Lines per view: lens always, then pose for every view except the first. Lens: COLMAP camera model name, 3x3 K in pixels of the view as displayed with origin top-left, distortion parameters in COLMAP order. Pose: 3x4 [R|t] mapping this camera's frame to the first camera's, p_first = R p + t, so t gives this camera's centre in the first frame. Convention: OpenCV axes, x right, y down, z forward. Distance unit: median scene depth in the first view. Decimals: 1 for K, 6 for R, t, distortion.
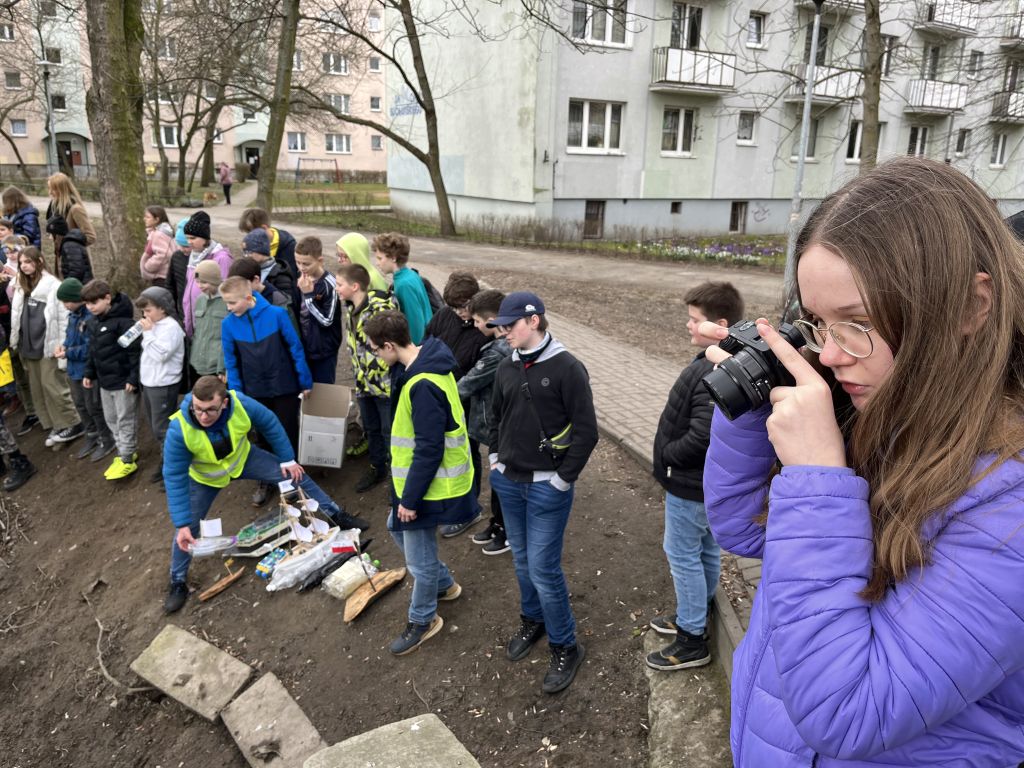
lens RADIAL K [[770.4, 0, 525.6], [0, 770.4, 385.0], [0, 0, 1]] dist [0.053397, -0.089849]
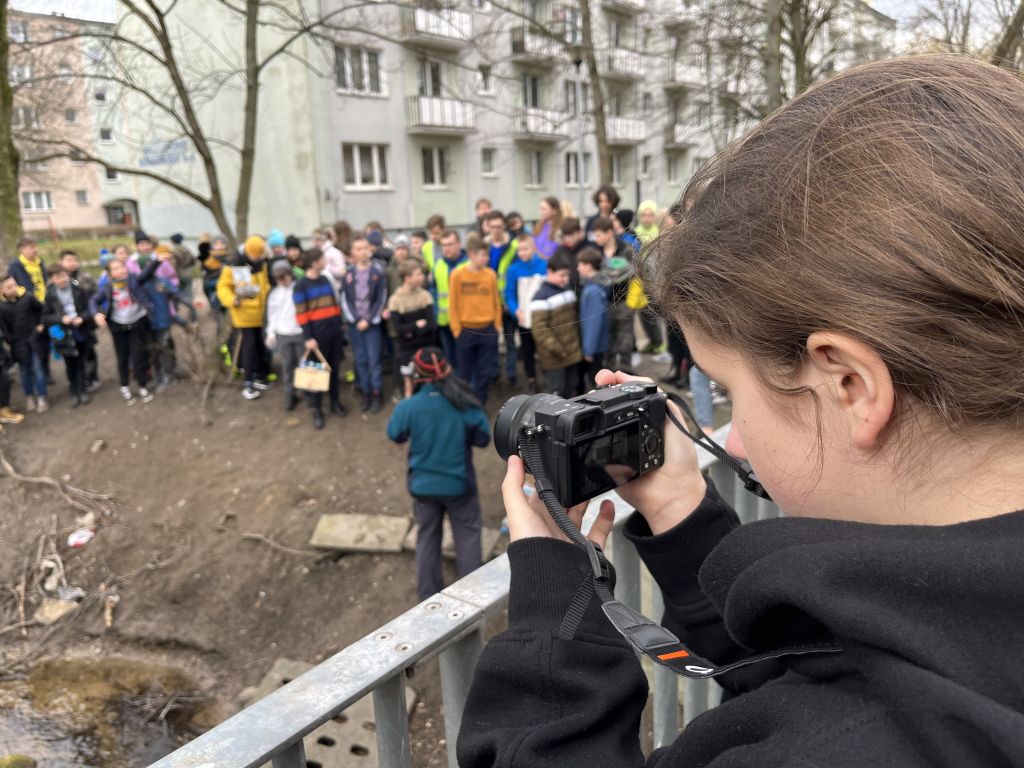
lens RADIAL K [[775.8, 0, 512.0], [0, 775.8, 384.0], [0, 0, 1]] dist [0.069307, -0.096072]
pose [[0.932030, -0.143063, 0.332946, -0.142798], [0.159808, 0.986873, -0.023311, 0.039317], [-0.325240, 0.074934, 0.942658, -0.116628]]
